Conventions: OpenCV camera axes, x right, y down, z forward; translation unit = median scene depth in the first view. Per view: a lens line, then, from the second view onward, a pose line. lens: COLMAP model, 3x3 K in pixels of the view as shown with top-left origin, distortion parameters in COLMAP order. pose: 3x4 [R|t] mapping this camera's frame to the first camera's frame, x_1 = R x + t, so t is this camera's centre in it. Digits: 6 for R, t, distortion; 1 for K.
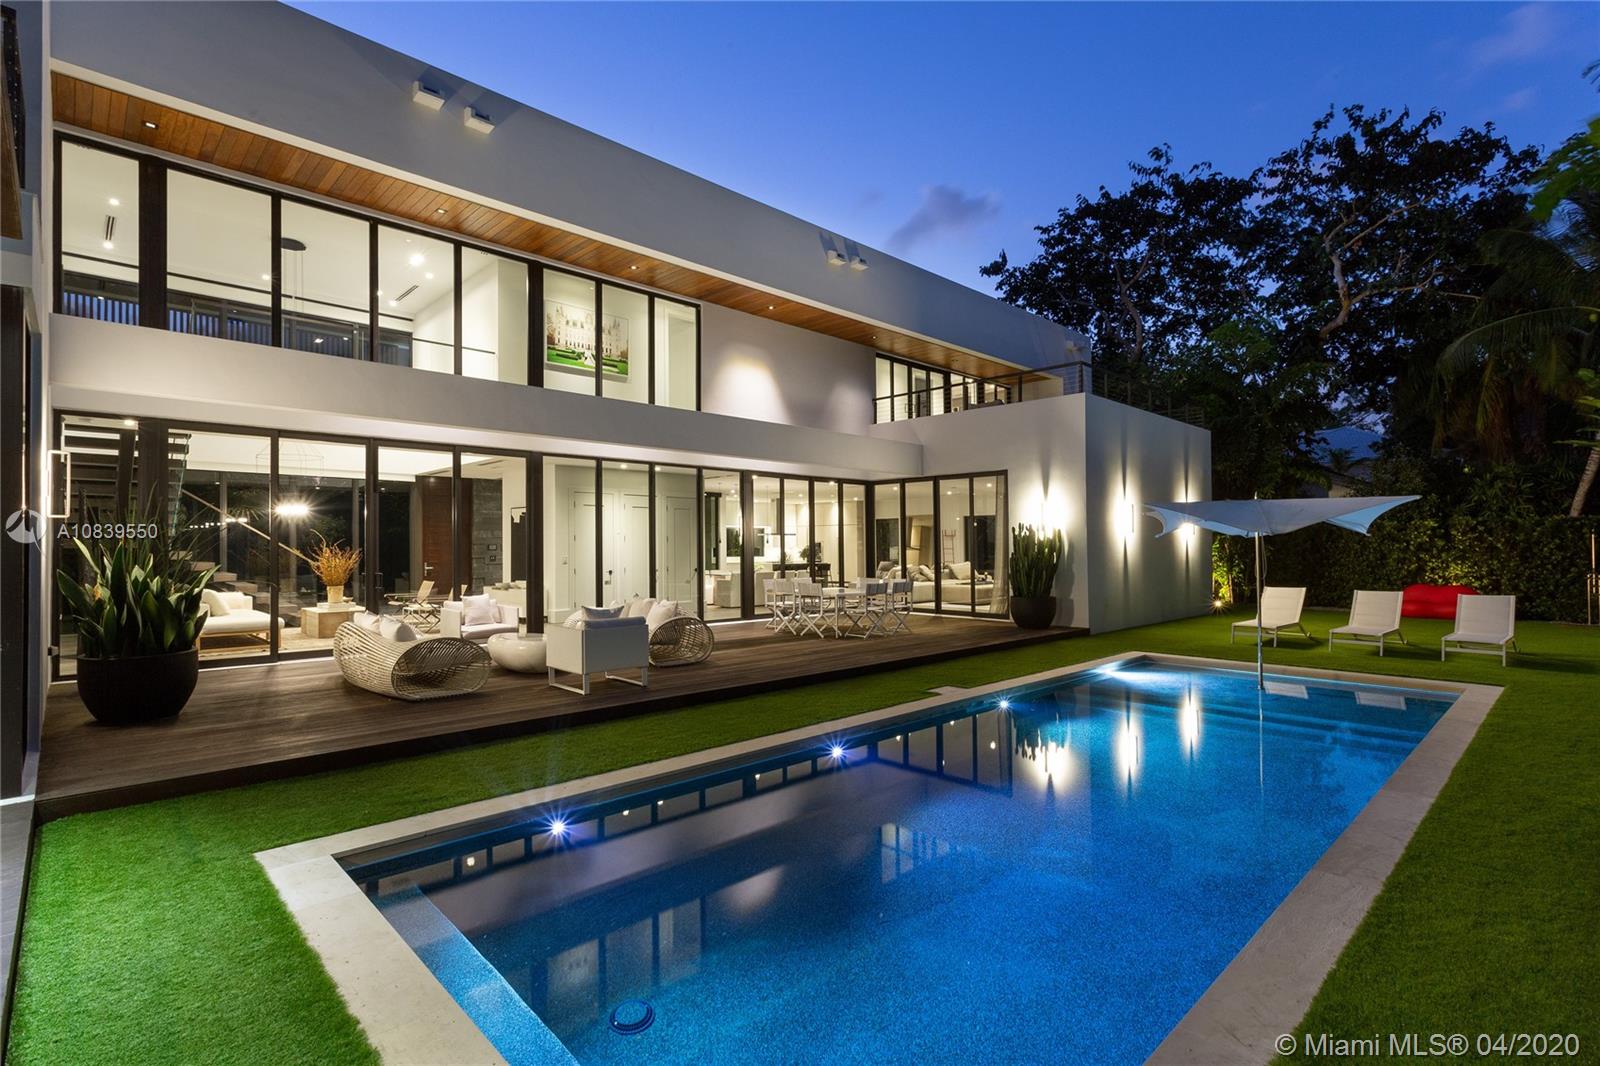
lens RADIAL K [[762.5, 0, 789.8], [0, 762.5, 534.3], [0, 0, 1]] dist [-0.003546, 0.002571]
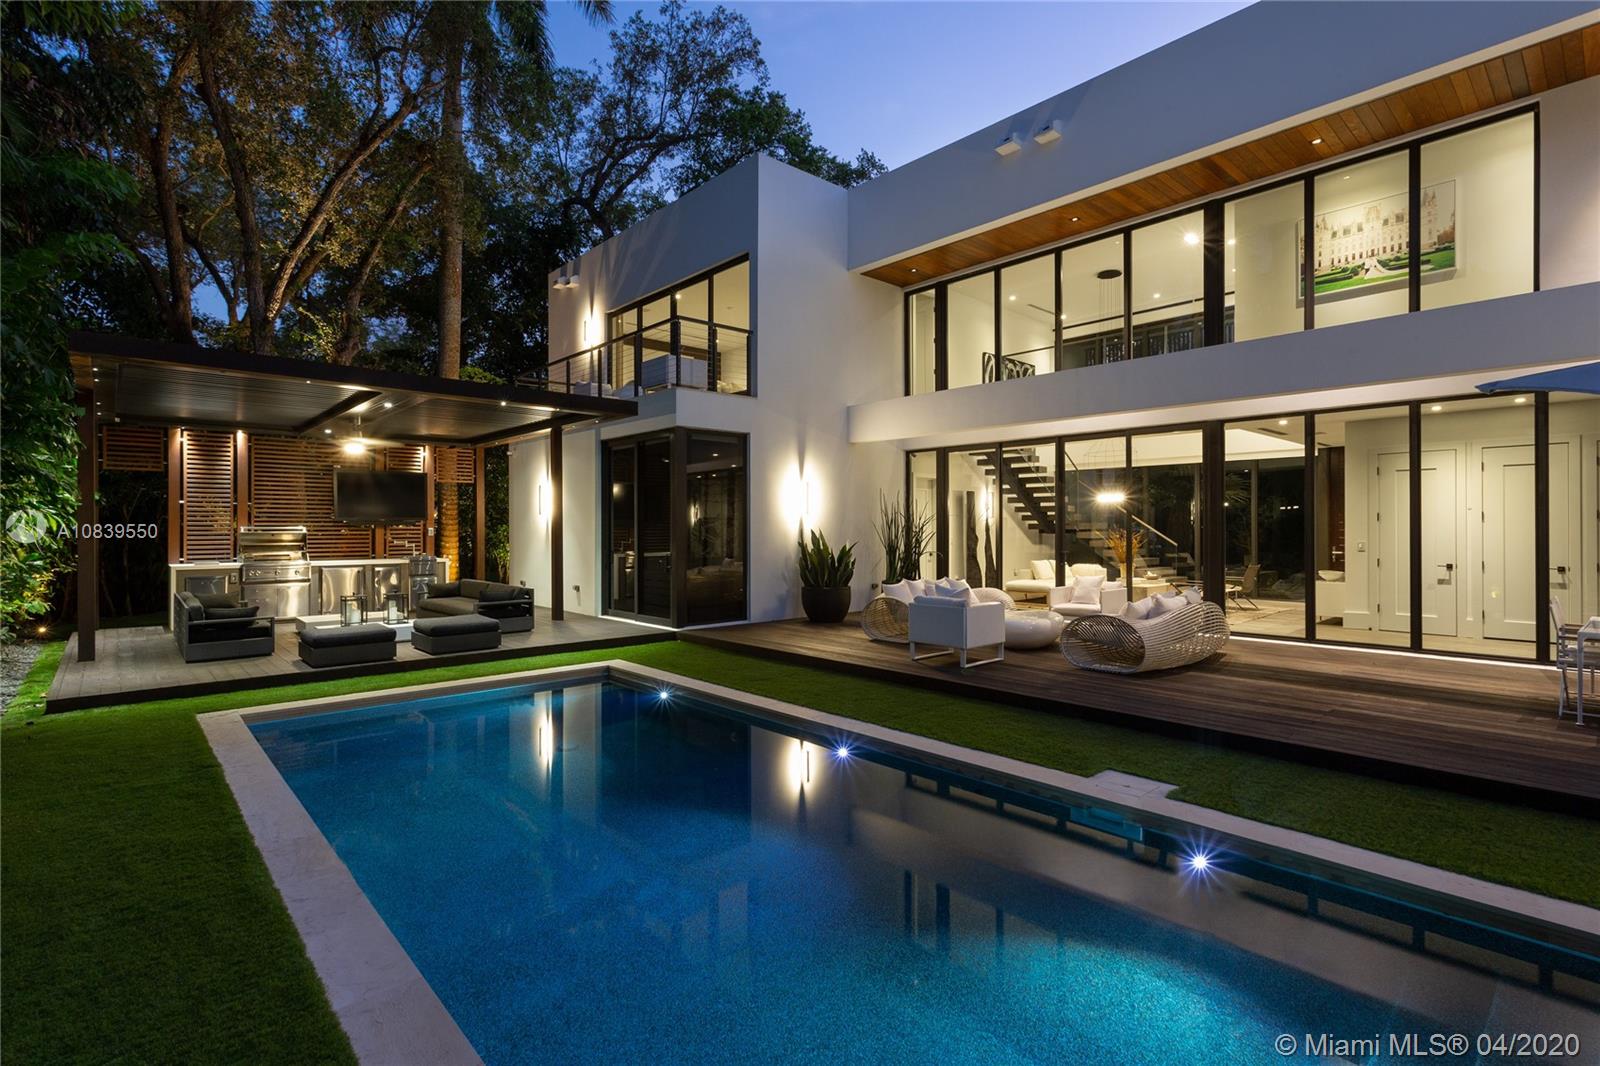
lens RADIAL K [[762.5, 0, 794.7], [0, 762.5, 540.9], [0, 0, 1]] dist [-0.003546, 0.002571]
pose [[-0.043727, 0.019393, -0.998855, 0.478493], [0.017413, 0.999674, 0.018646, 0.004517], [0.998892, -0.016578, -0.044050, 0.469986]]
